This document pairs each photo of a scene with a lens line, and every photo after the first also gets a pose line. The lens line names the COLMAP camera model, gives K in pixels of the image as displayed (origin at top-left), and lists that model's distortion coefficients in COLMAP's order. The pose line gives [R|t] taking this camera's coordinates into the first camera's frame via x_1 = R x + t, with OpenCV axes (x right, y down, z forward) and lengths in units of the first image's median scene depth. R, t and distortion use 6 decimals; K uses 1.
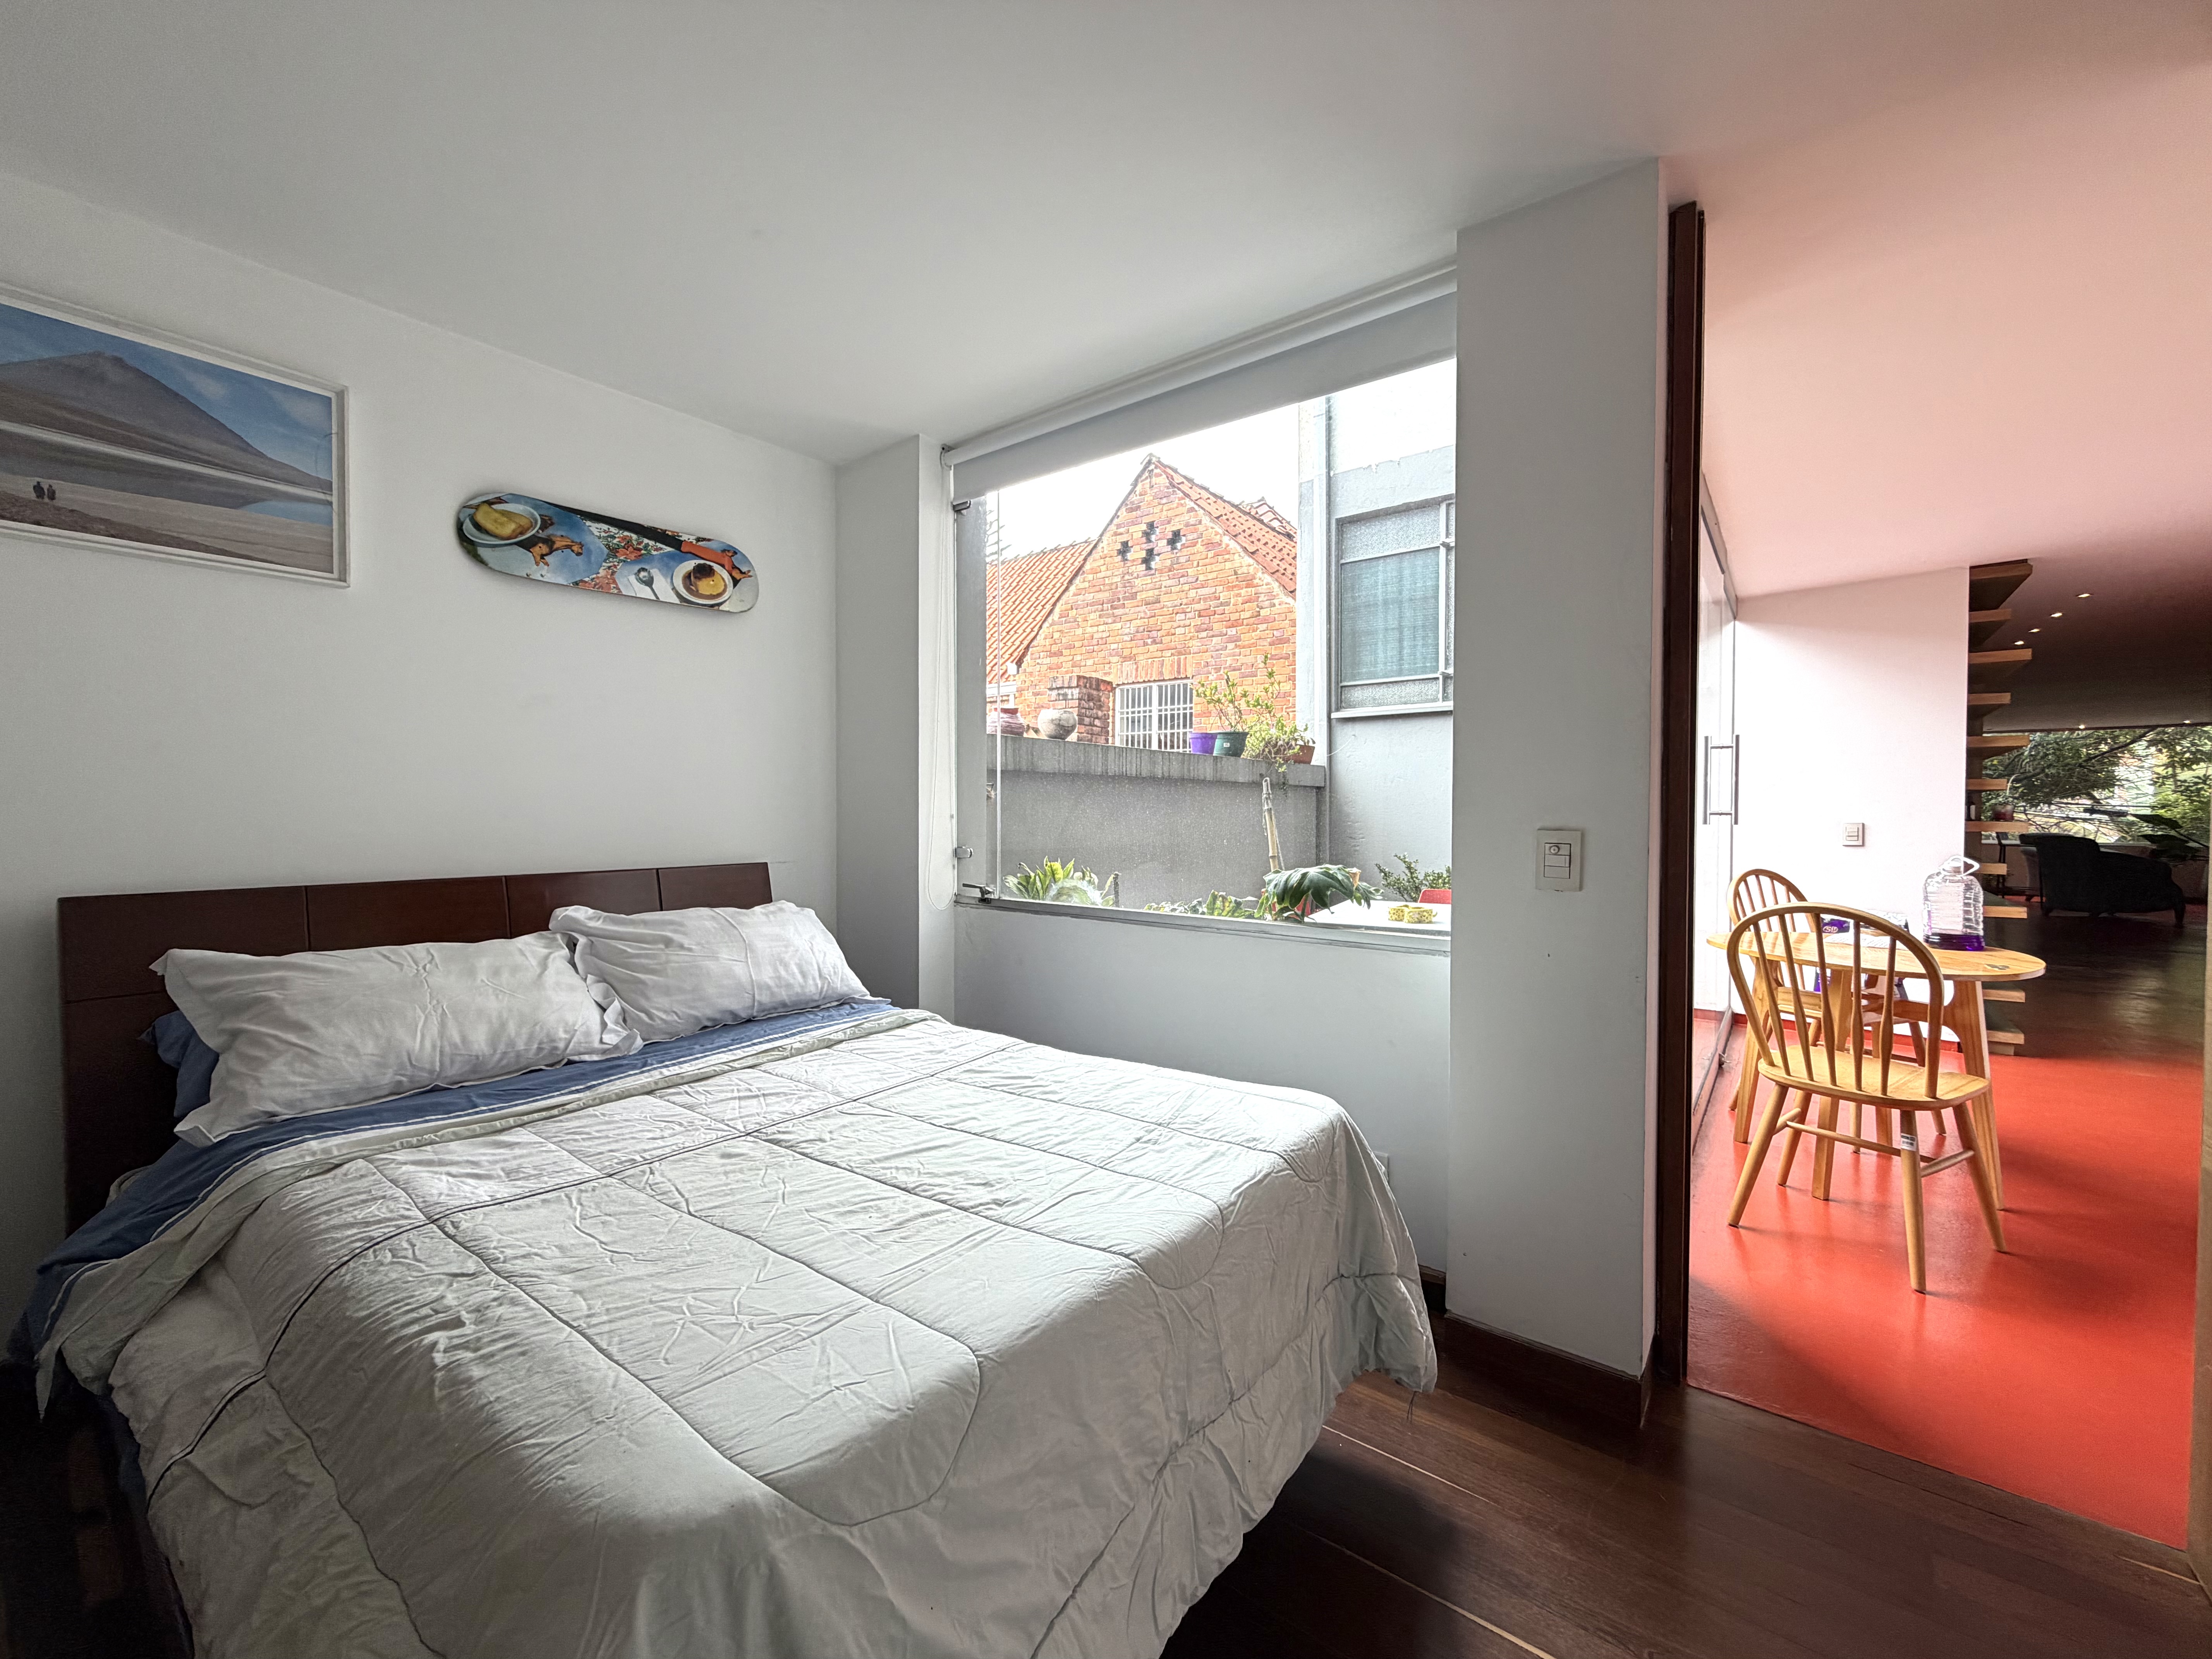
lens RADIAL K [[881.7, 0, 1103.5], [0, 881.7, 827.8], [0, 0, 1]] dist [-0.000767, -0.000375]
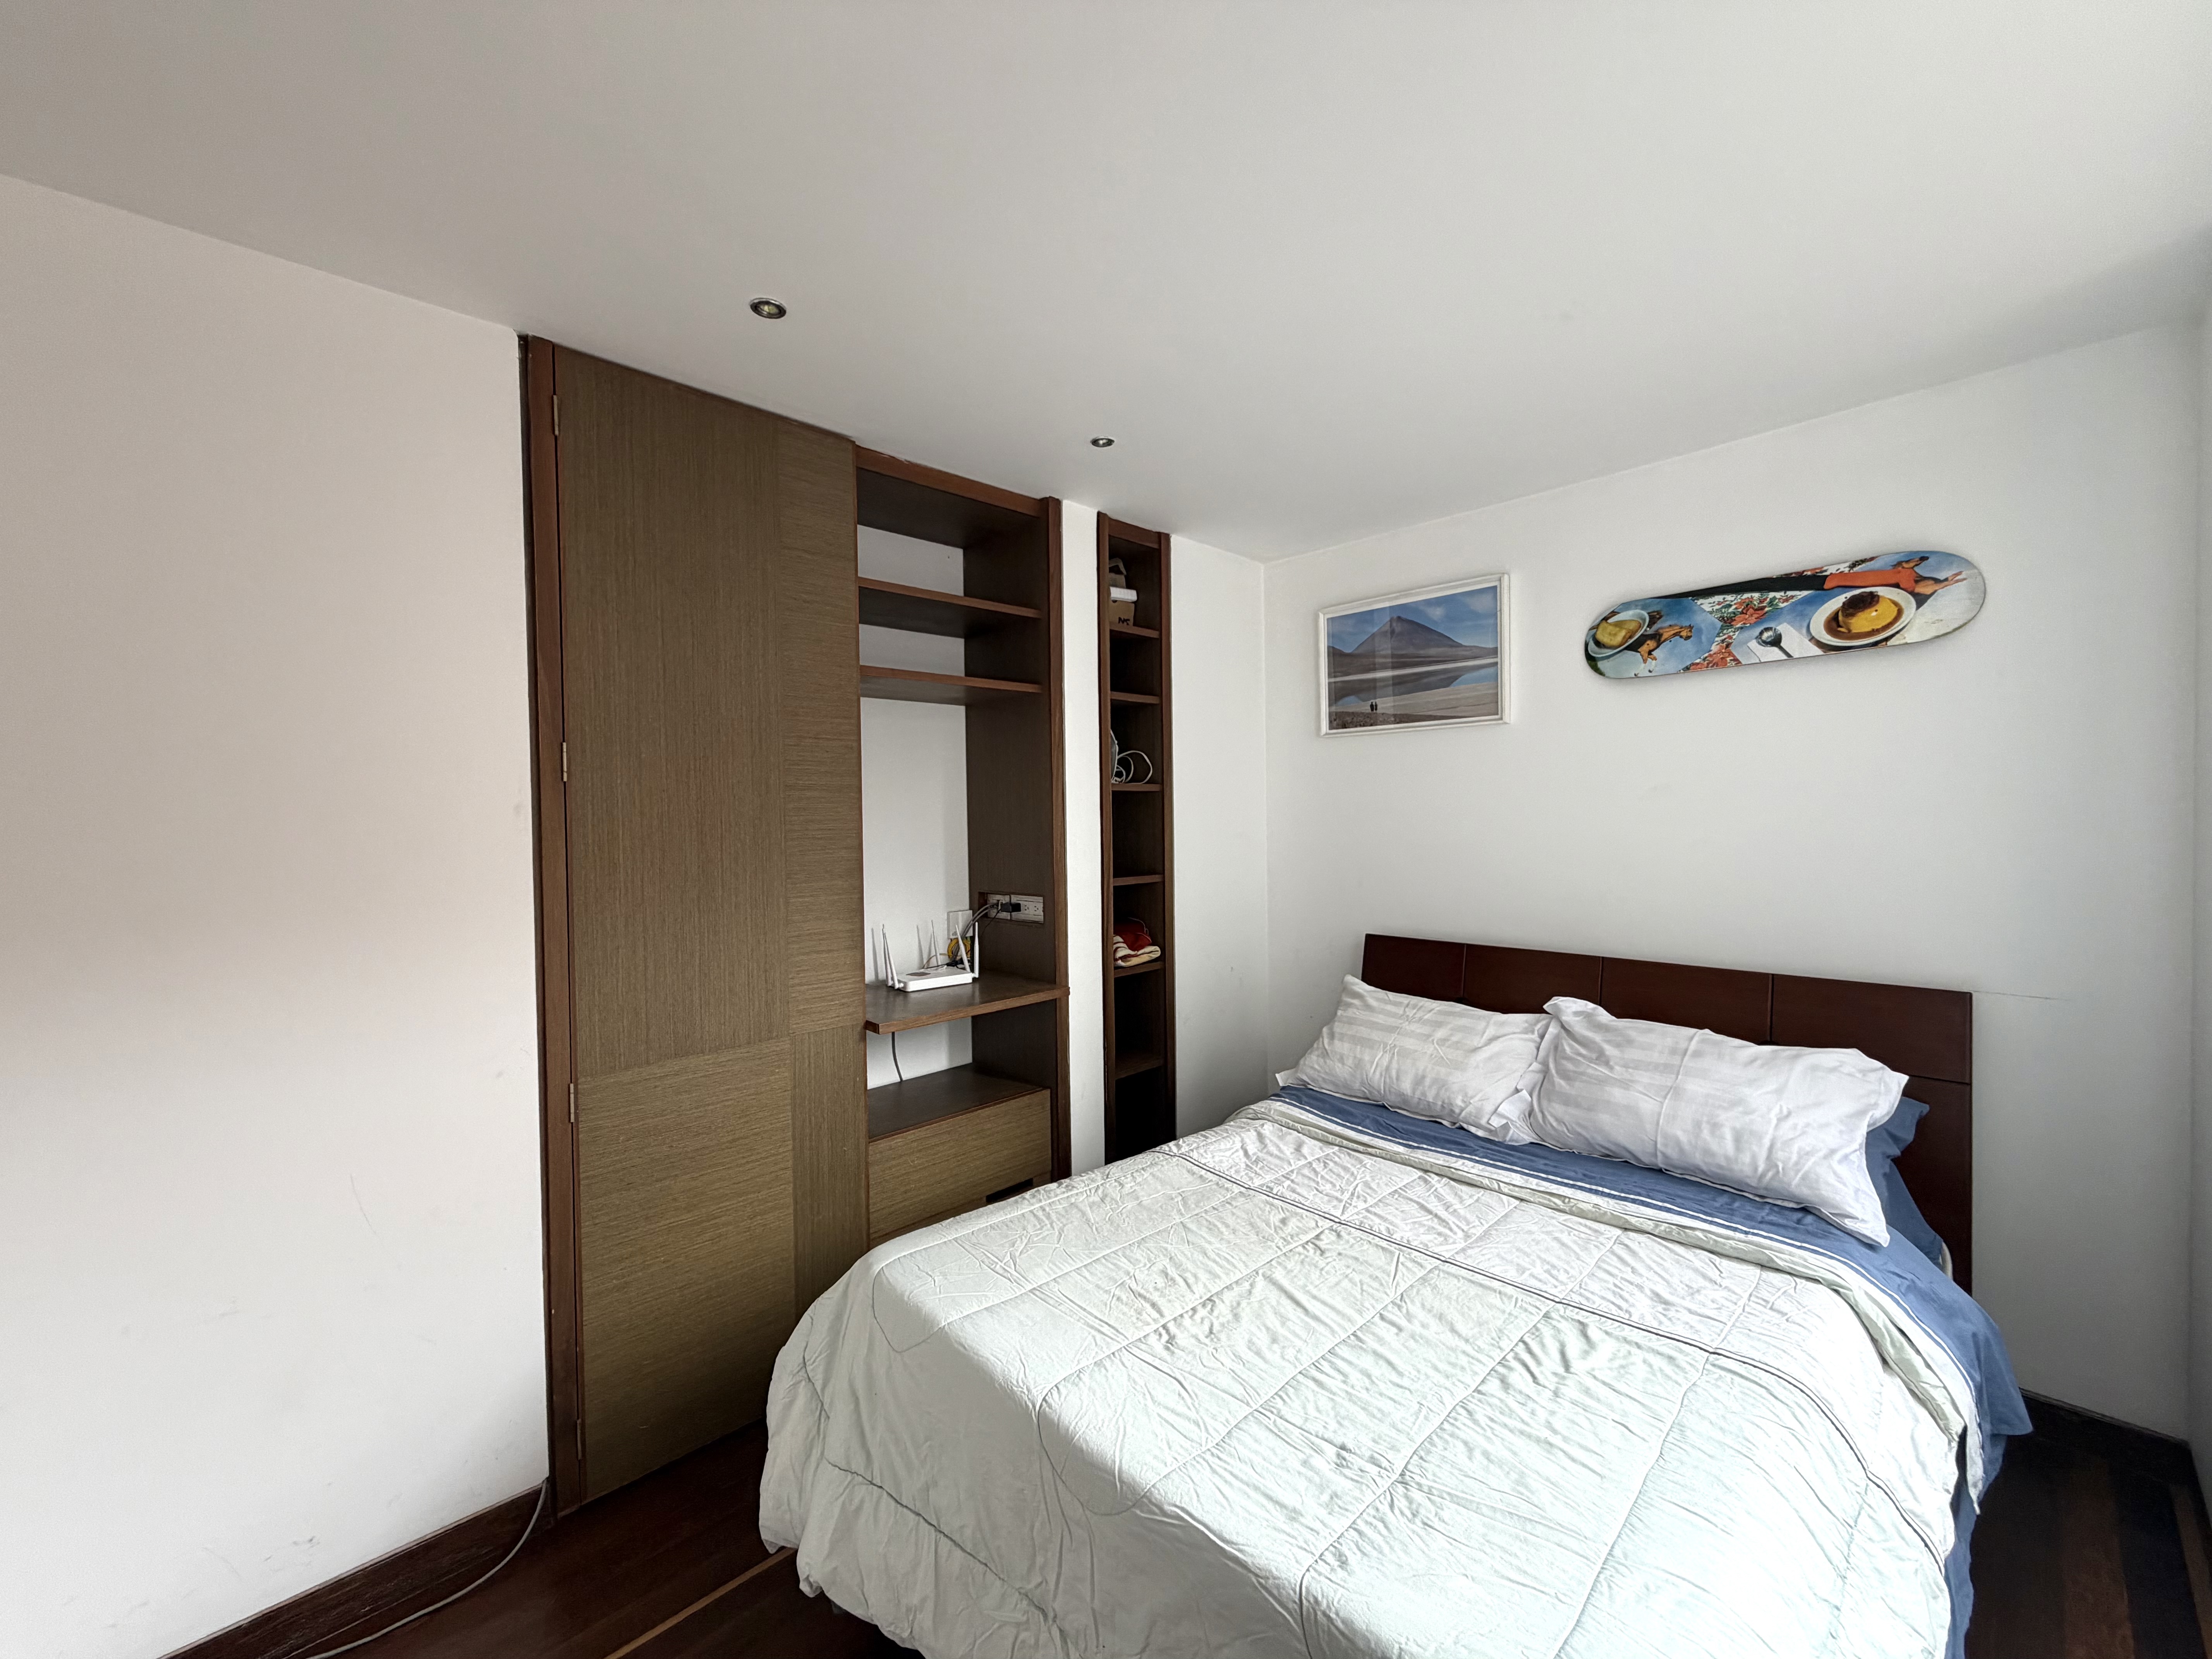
lens RADIAL K [[881.7, 0, 1103.5], [0, 881.7, 827.8], [0, 0, 1]] dist [-0.000767, -0.000375]
pose [[-0.148493, 0.017481, -0.988759, 0.560925], [-0.003201, 0.999830, 0.018157, -0.140088], [0.988908, 0.005861, -0.148411, 0.610692]]
